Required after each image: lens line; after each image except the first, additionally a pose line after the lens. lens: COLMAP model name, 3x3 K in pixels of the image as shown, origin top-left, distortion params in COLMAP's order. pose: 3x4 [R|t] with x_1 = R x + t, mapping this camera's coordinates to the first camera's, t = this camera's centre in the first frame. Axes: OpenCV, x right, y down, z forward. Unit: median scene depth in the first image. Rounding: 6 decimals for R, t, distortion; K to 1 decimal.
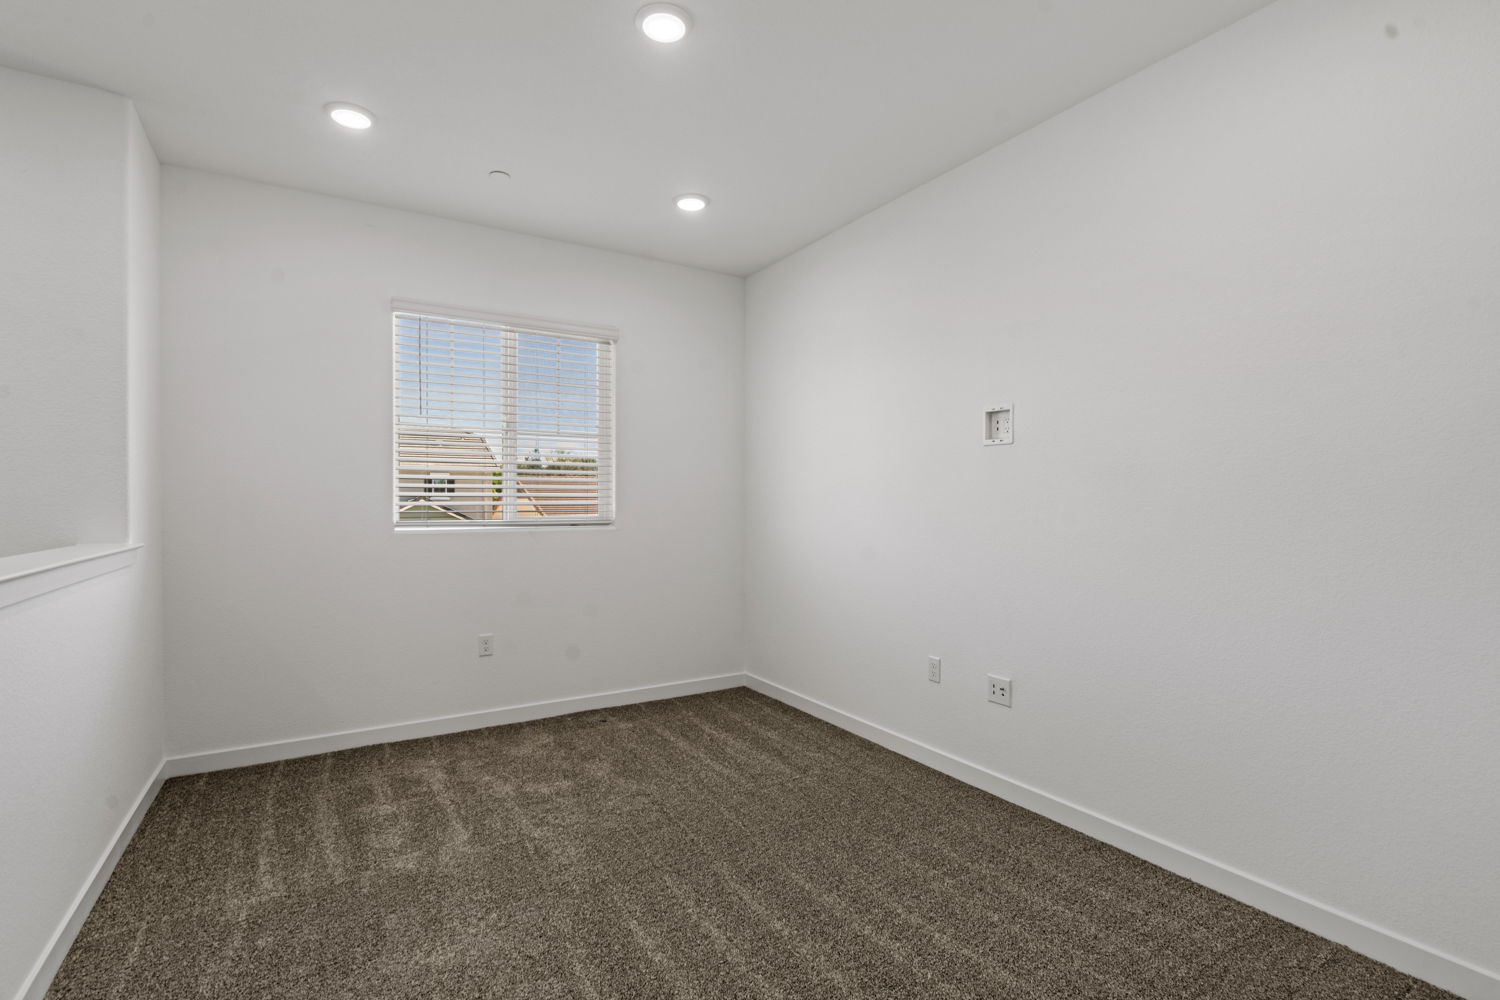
lens RADIAL K [[680.6, 0, 750.0], [0, 680.6, 500.0], [0, 0, 1]] dist [0.002786, -0.000517]
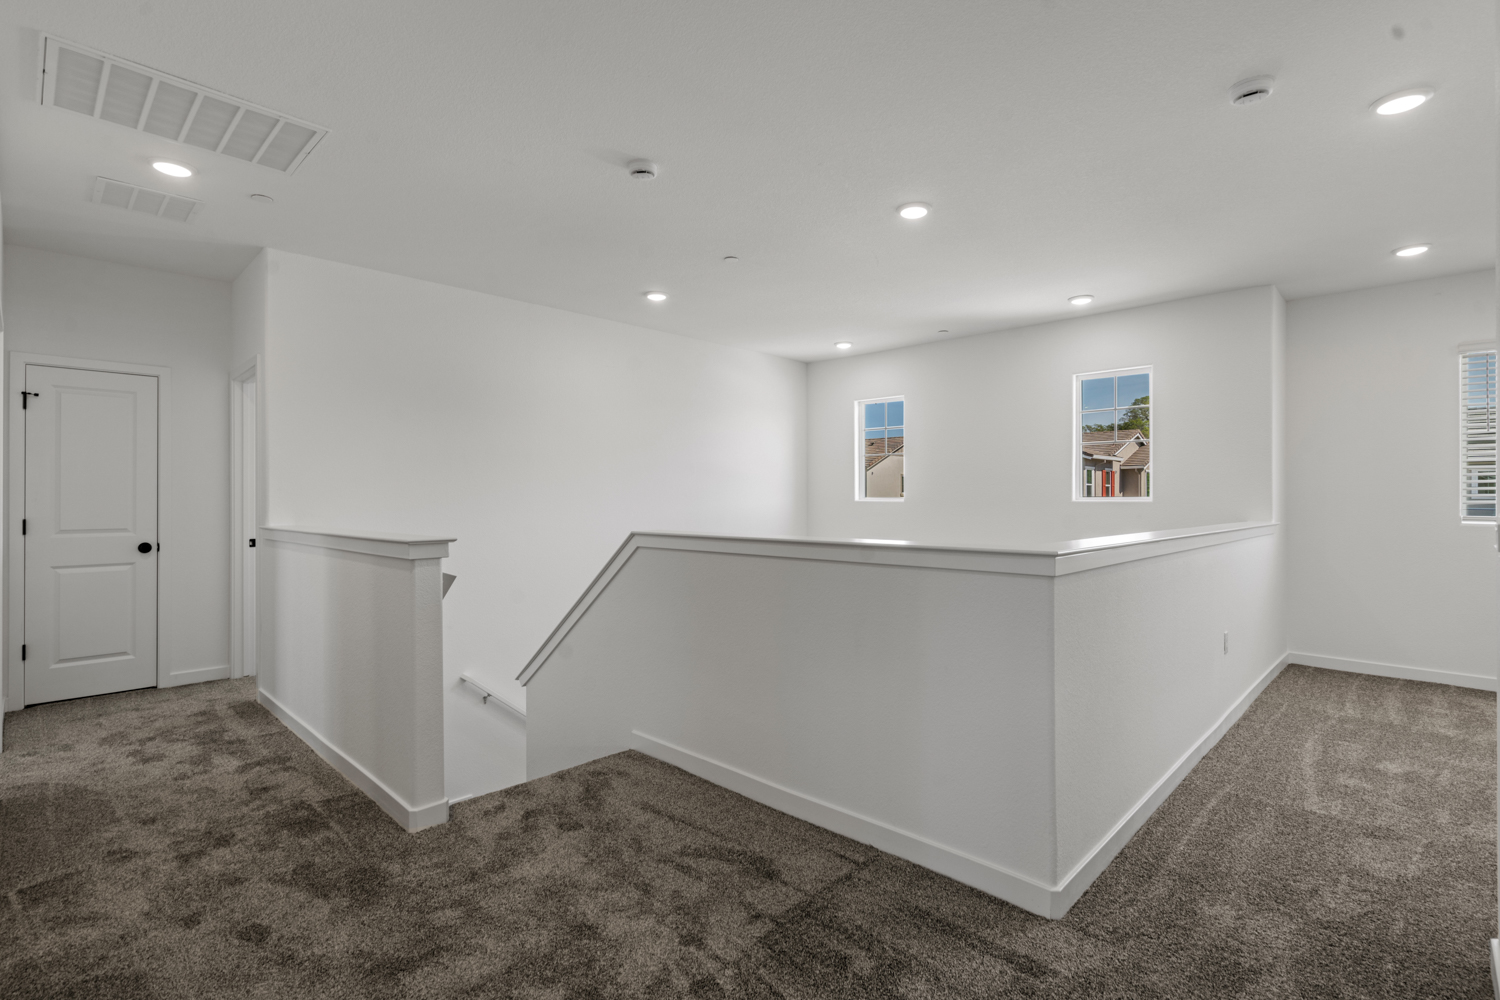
lens RADIAL K [[680.6, 0, 750.0], [0, 680.6, 500.0], [0, 0, 1]] dist [0.002786, -0.000517]
pose [[0.217612, -0.003083, -0.976030, 0.594682], [-0.007140, 0.999963, -0.004750, 0.022782], [0.976009, 0.008002, 0.217582, -0.795075]]
